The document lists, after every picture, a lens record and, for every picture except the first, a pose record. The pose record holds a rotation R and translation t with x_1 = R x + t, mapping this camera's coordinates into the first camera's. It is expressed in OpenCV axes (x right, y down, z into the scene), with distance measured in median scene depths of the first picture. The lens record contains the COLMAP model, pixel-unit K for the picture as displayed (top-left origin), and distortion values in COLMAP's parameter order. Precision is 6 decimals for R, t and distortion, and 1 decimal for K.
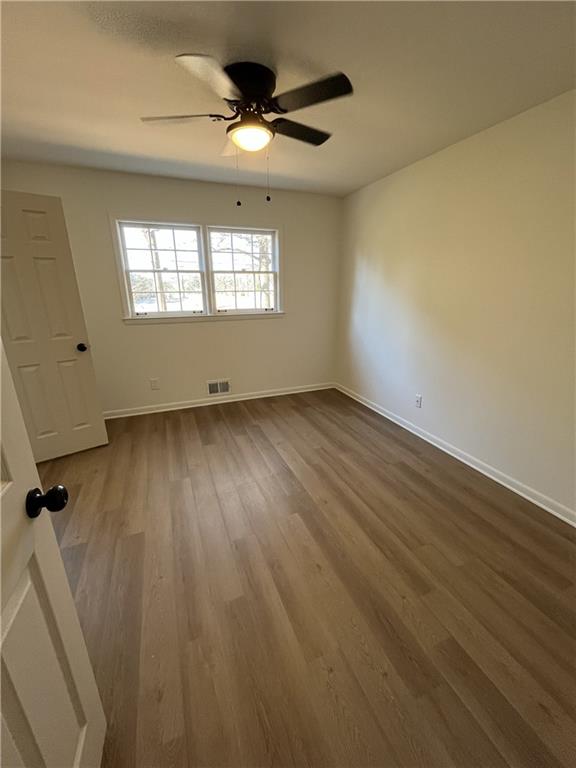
lens RADIAL K [[309.6, 0, 284.9], [0, 309.6, 383.2], [0, 0, 1]] dist [-0.006374, -0.000032]
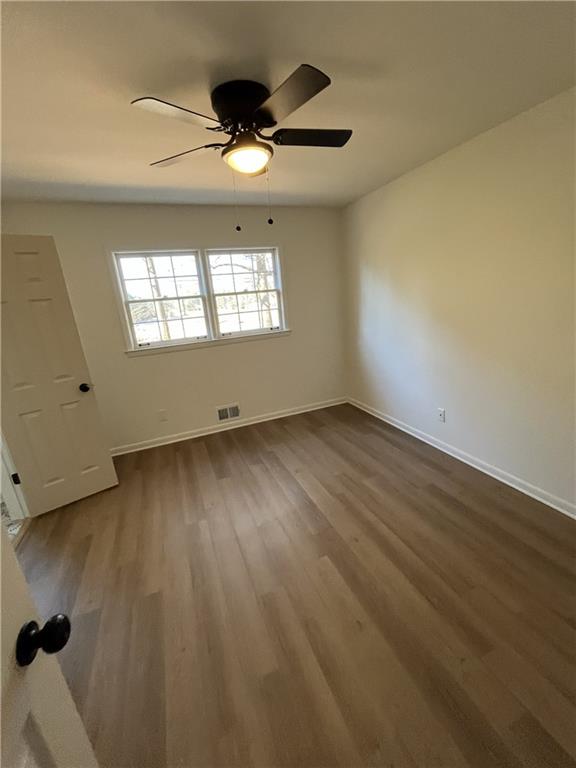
lens RADIAL K [[309.6, 0, 284.9], [0, 309.6, 383.2], [0, 0, 1]] dist [-0.006374, -0.000032]
pose [[0.996912, -0.076578, -0.017375, -0.019756], [0.076054, 0.996681, -0.029044, -0.048595], [0.019542, 0.027633, 0.999427, 0.050960]]
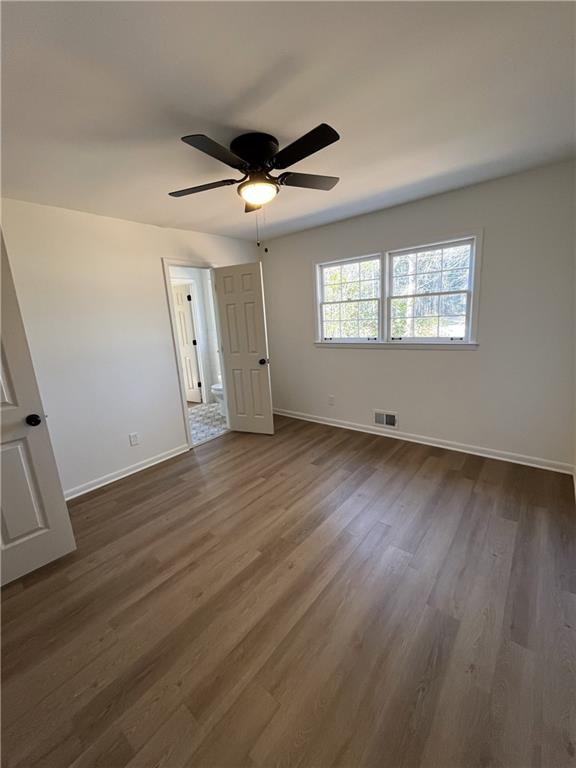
lens RADIAL K [[313.9, 0, 290.5], [0, 313.9, 381.1], [0, 0, 1]] dist [0.010083, -0.000163]
pose [[0.483315, 0.161921, -0.860342, 0.591779], [-0.204963, 0.976362, 0.068614, -0.137743], [0.851115, 0.143176, 0.505079, 0.347113]]
